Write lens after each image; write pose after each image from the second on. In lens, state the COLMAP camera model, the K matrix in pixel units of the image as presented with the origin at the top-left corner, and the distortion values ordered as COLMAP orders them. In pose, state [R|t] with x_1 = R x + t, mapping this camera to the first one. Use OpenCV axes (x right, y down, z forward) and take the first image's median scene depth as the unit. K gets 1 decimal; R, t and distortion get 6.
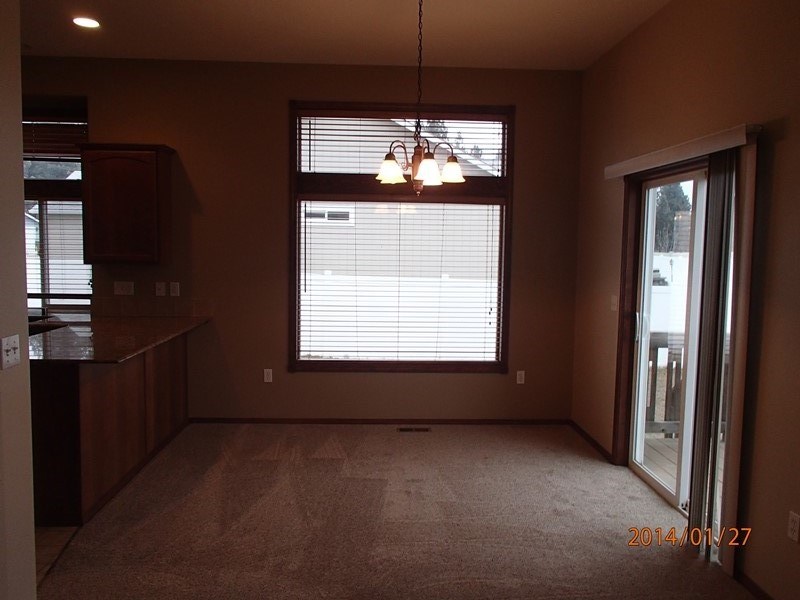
lens RADIAL K [[659.7, 0, 400.6], [0, 659.7, 300.3], [0, 0, 1]] dist [-0.016095, 0.006731]
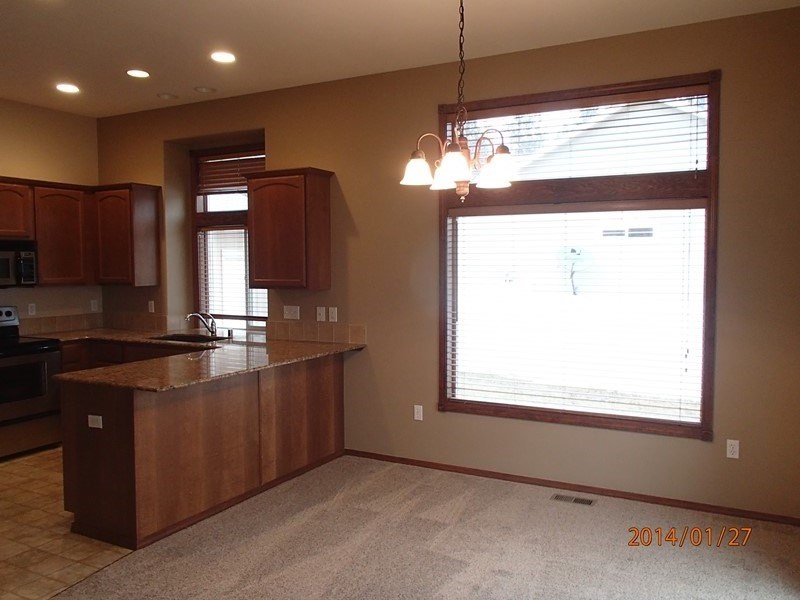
lens RADIAL K [[659.7, 0, 399.4], [0, 659.7, 301.0], [0, 0, 1]] dist [-0.016095, 0.006731]
pose [[0.860759, 0.010533, -0.508904, 0.238606], [-0.026433, 0.999362, -0.024023, -0.016039], [0.508326, 0.034130, 0.860488, 0.211317]]
